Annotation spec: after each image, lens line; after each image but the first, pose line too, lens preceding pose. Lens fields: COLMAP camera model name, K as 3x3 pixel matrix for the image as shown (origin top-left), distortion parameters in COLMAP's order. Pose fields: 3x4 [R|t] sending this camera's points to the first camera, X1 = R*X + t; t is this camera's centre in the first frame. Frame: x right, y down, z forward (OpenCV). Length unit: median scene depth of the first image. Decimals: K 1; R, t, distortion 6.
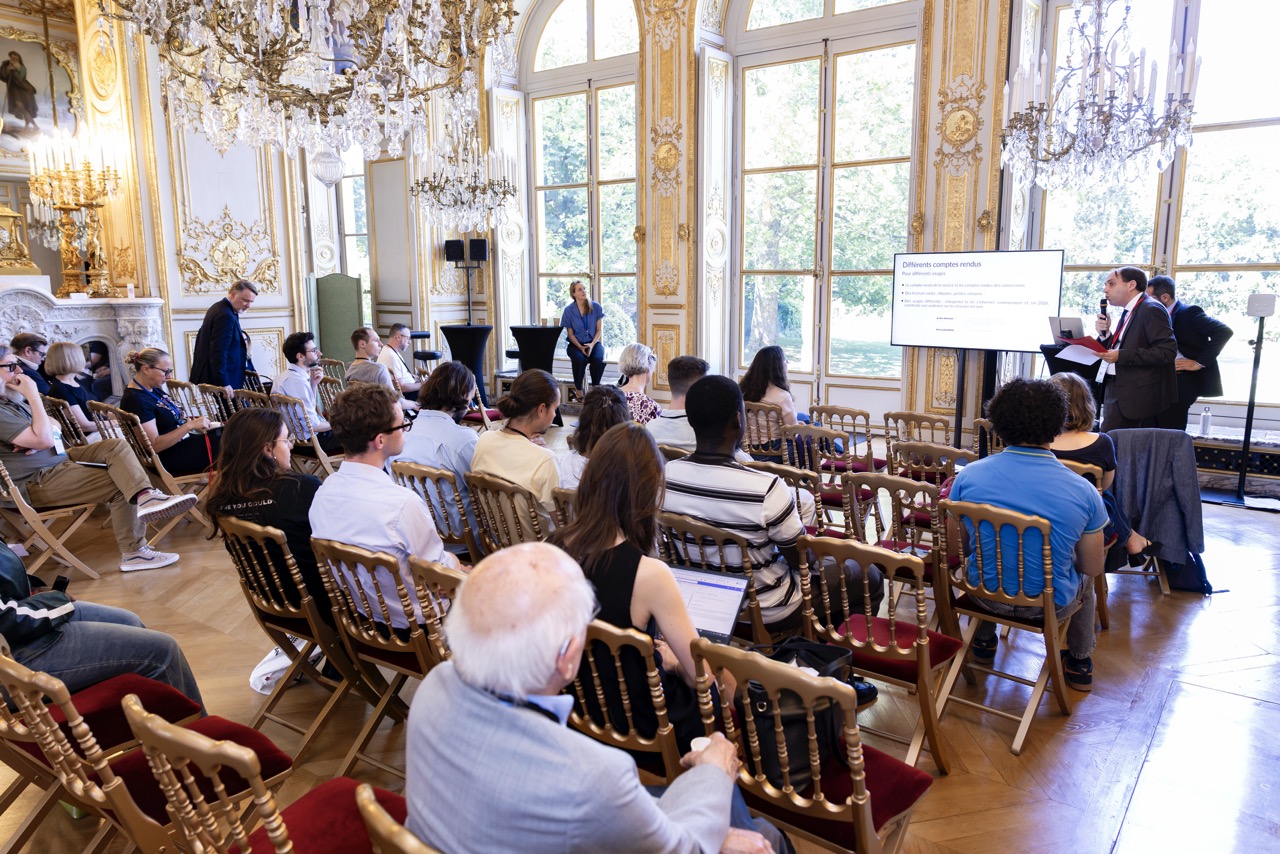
lens RADIAL K [[871.2, 0, 642.2], [0, 871.2, 433.5], [0, 0, 1]] dist [-0.011660, 0.006759]
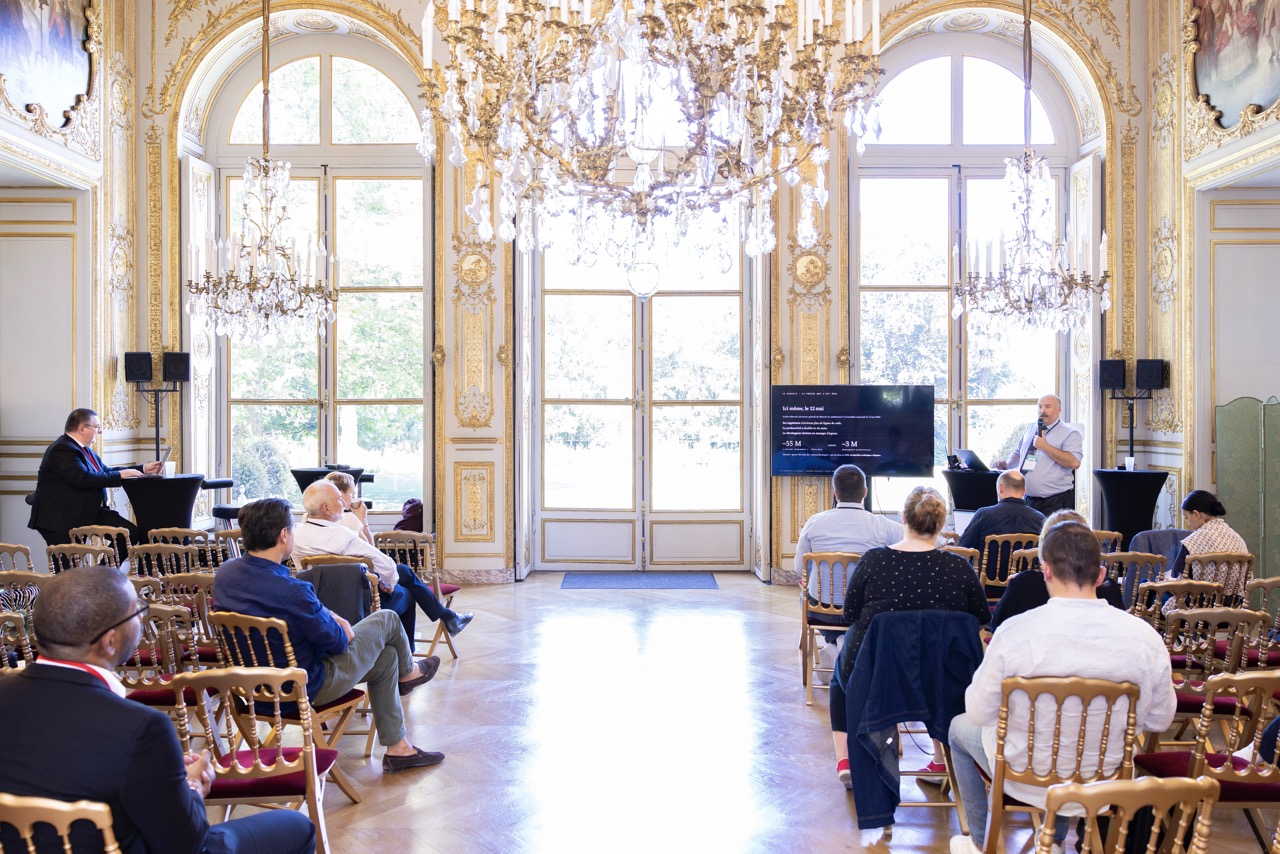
lens RADIAL K [[871.2, 0, 644.7], [0, 871.2, 410.0], [0, 0, 1]] dist [-0.011660, 0.006759]
pose [[0.803693, 0.006326, 0.595010, -0.355118], [0.097649, 0.984985, -0.142369, -0.041852], [-0.586977, 0.172523, 0.791008, 0.248549]]
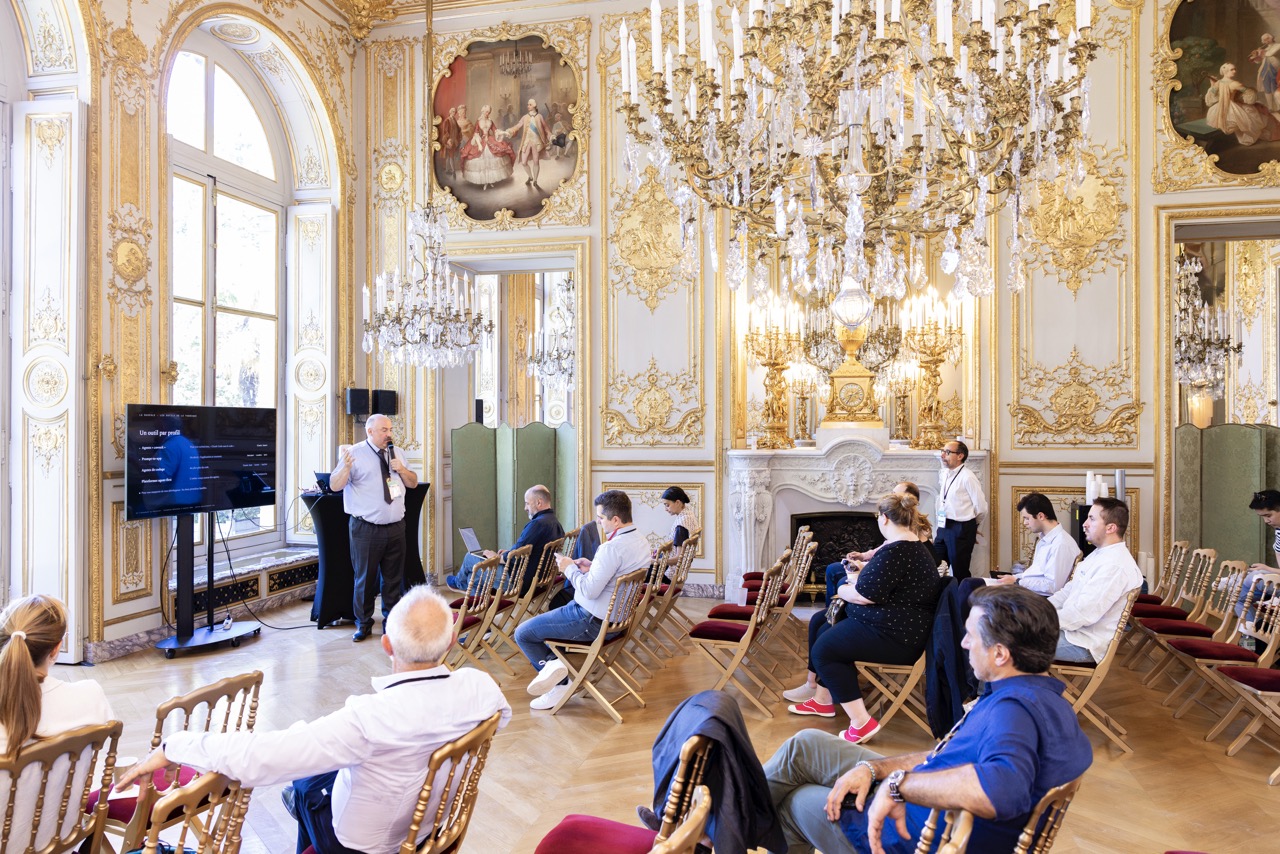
lens RADIAL K [[871.2, 0, 635.6], [0, 871.2, 428.6], [0, 0, 1]] dist [-0.011660, 0.006759]
pose [[-0.386088, 0.004965, 0.922449, -0.506616], [0.162396, 0.984733, 0.062670, -0.133608], [-0.908055, 0.173998, -0.381000, 0.741305]]
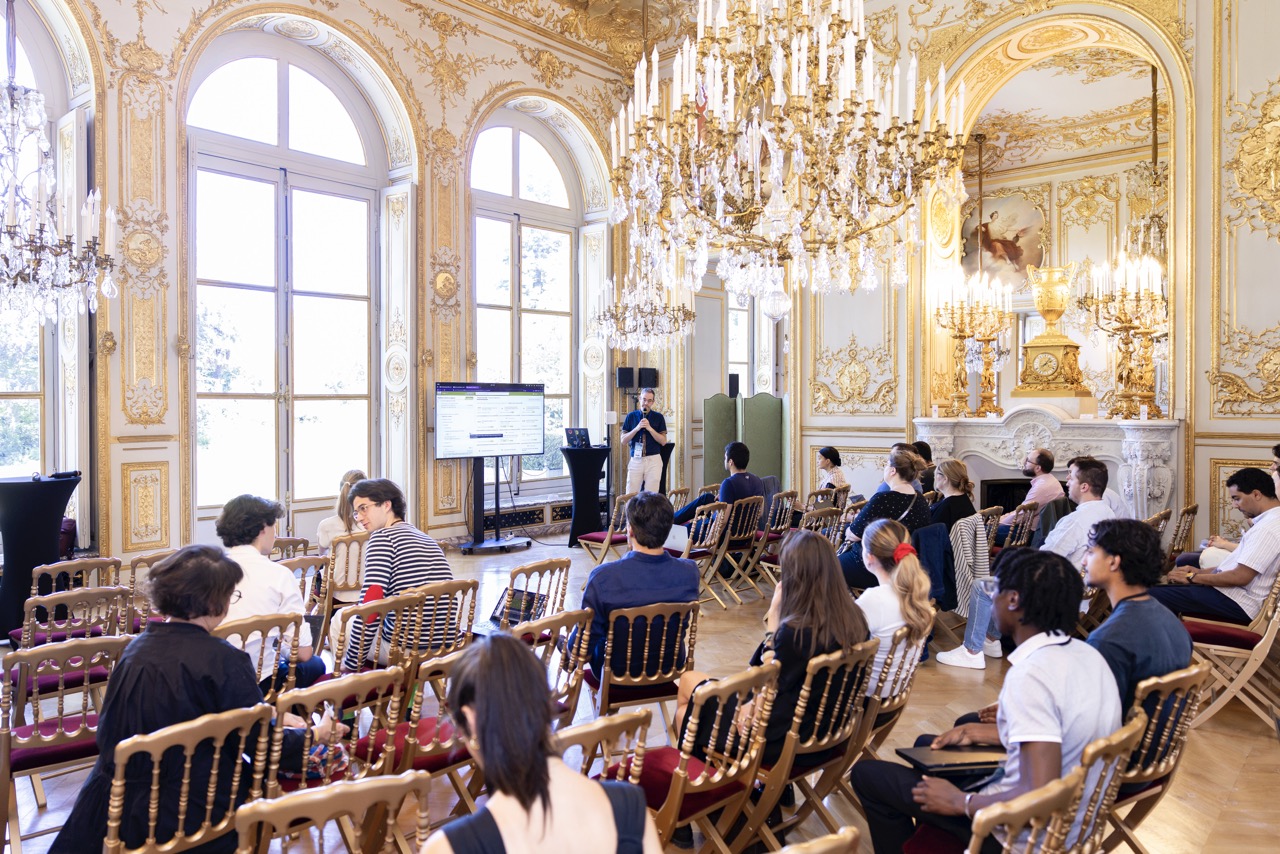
lens RADIAL K [[871.2, 0, 615.1], [0, 871.2, 411.7], [0, 0, 1]] dist [-0.011660, 0.006759]
pose [[0.104090, -0.007550, 0.994539, -0.717010], [0.173508, 0.984775, -0.010683, -0.094277], [-0.979316, 0.173672, 0.103815, 0.540521]]
